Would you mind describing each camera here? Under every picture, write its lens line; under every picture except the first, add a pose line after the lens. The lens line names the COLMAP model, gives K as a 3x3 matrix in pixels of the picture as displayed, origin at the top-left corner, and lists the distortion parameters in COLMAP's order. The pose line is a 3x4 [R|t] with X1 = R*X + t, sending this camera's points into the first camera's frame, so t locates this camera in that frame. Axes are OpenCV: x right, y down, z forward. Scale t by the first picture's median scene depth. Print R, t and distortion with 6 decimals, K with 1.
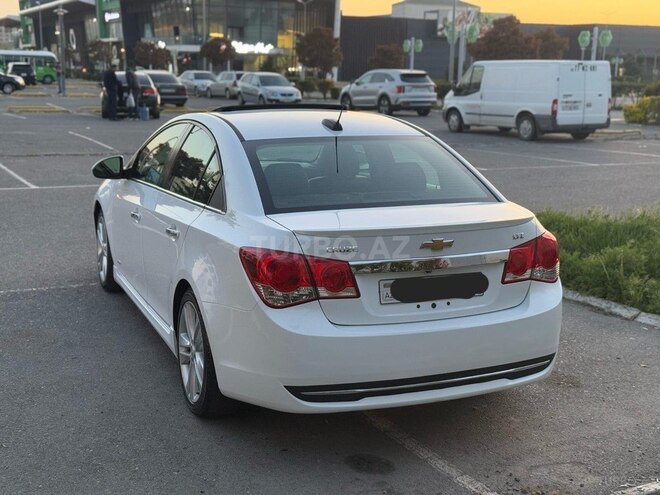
lens RADIAL K [[925.2, 0, 327.5], [0, 925.2, 248.7], [0, 0, 1]] dist [0.124118, 0.000000]
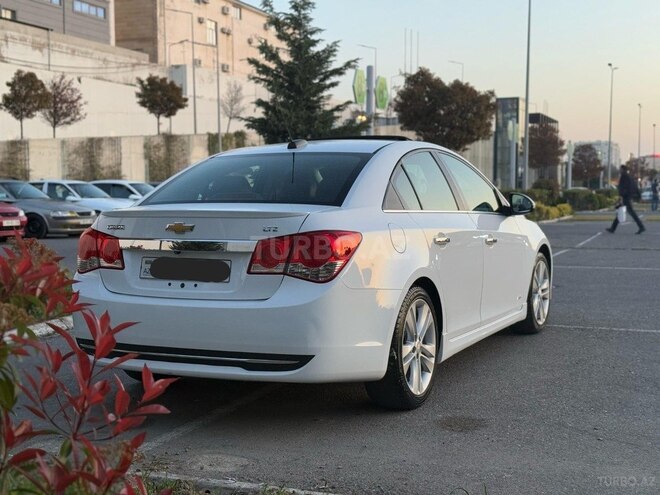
lens RADIAL K [[925.2, 0, 327.0], [0, 925.2, 246.3], [0, 0, 1]] dist [0.124118, 0.000000]
pose [[0.657671, 0.028644, -0.752761, 0.894744], [-0.131654, 0.988268, -0.077417, 0.066795], [0.741712, 0.150019, 0.653726, 0.349367]]
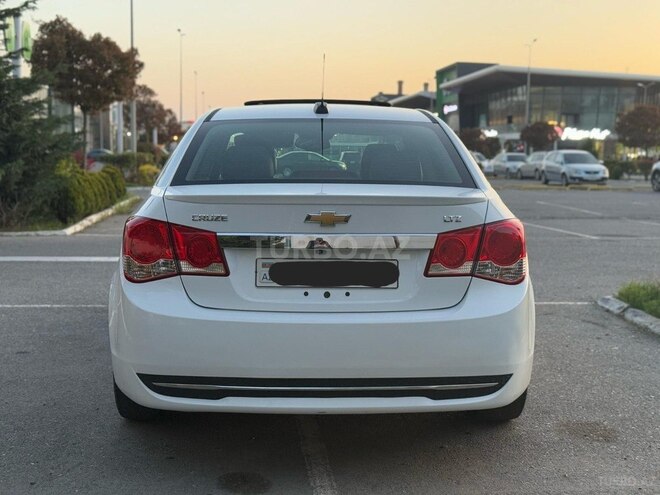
lens RADIAL K [[925.2, 0, 325.6], [0, 925.2, 248.4], [0, 0, 1]] dist [0.124118, 0.000000]
pose [[0.933909, 0.033843, -0.355905, 0.345807], [-0.068193, 0.994095, -0.084413, 0.076998], [0.350946, 0.103104, 0.930702, 0.200319]]
